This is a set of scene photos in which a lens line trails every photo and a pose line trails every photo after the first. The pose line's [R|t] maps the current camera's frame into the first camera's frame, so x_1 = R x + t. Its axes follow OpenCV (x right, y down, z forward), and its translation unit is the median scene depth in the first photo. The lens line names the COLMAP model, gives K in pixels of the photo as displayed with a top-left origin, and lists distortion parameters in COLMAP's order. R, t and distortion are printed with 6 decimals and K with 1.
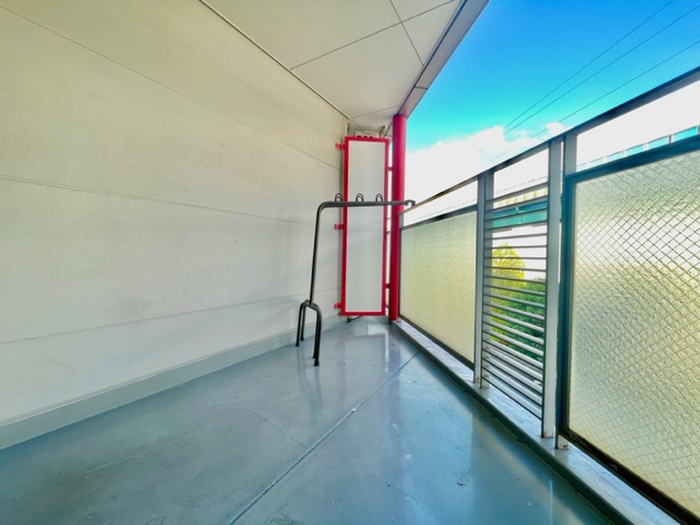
lens RADIAL K [[285.7, 0, 355.4], [0, 285.7, 266.1], [0, 0, 1]] dist [-0.000269, -0.000611]
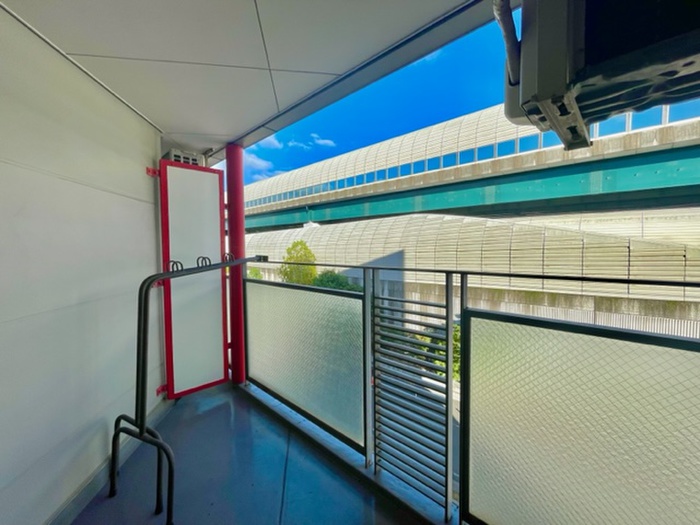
lens RADIAL K [[285.7, 0, 348.5], [0, 285.7, 261.2], [0, 0, 1]] dist [-0.000269, -0.000611]
pose [[0.781670, -0.053476, 0.621395, -0.128922], [0.037694, 0.998547, 0.038516, -0.207253], [-0.622552, -0.006684, 0.782550, 0.134332]]
